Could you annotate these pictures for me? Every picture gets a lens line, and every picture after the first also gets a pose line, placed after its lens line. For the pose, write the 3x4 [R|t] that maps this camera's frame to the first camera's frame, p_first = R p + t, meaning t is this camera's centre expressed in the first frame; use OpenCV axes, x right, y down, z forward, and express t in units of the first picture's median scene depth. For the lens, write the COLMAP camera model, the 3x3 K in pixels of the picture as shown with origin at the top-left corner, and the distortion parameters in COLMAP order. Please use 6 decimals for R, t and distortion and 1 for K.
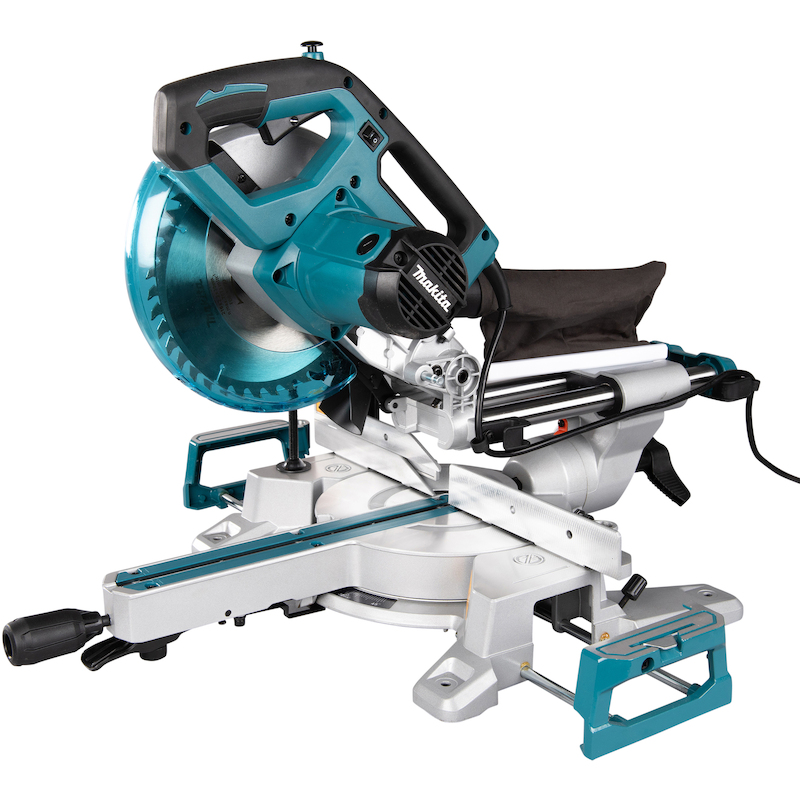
lens RADIAL K [[1358.3, 0, 415.8], [0, 1358.3, 347.5], [0, 0, 1]] dist [0.186903, -1.403682]
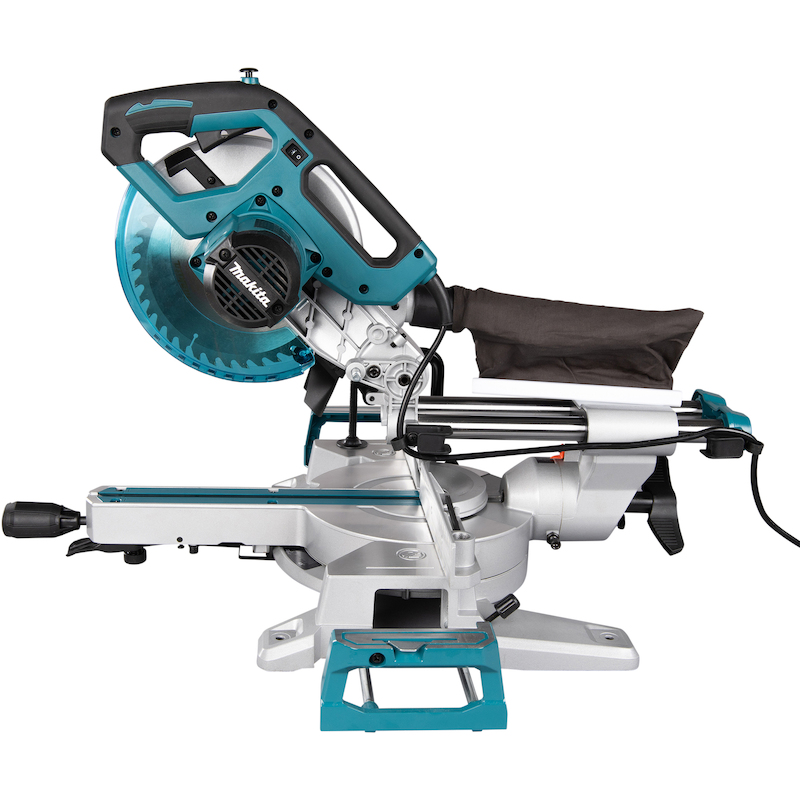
lens RADIAL K [[1271.0, 0, 385.2], [0, 1271.0, 356.2], [0, 0, 1]] dist [0.060231, -0.107825]
pose [[0.854975, 0.152527, -0.495736, 0.592152], [-0.155342, 0.987211, 0.035833, -0.036153], [0.494861, 0.046372, 0.867734, 0.114862]]
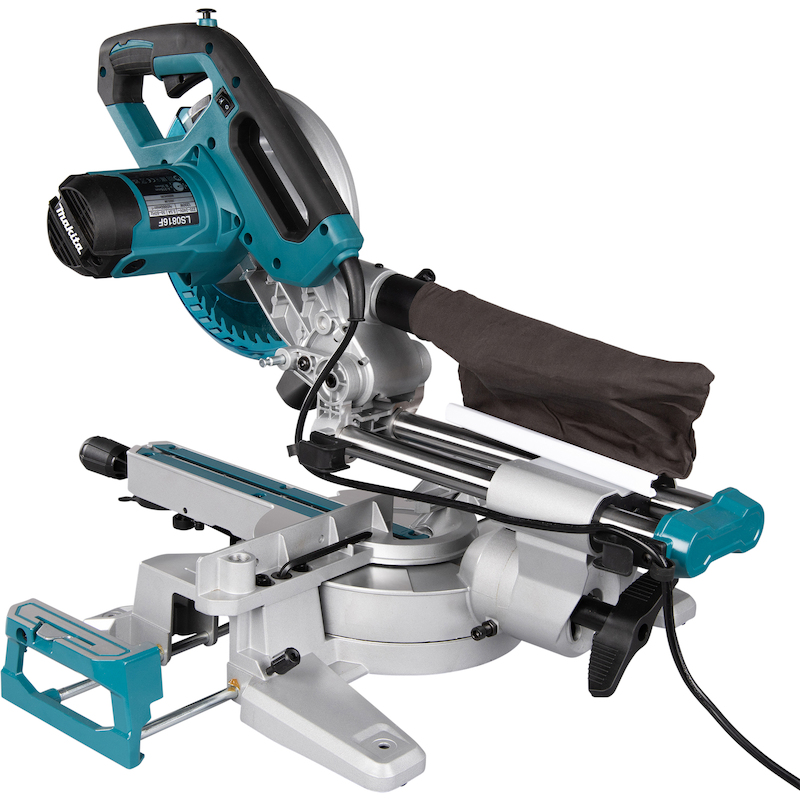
lens RADIAL K [[1513.5, 0, 335.7], [0, 1513.5, 368.8], [0, 0, 1]] dist [0.006256, 0.156949]
pose [[0.192766, 0.252900, -0.948094, 1.133782], [-0.263761, 0.944009, 0.198183, -0.214702], [0.945130, 0.211868, 0.248678, 0.838231]]
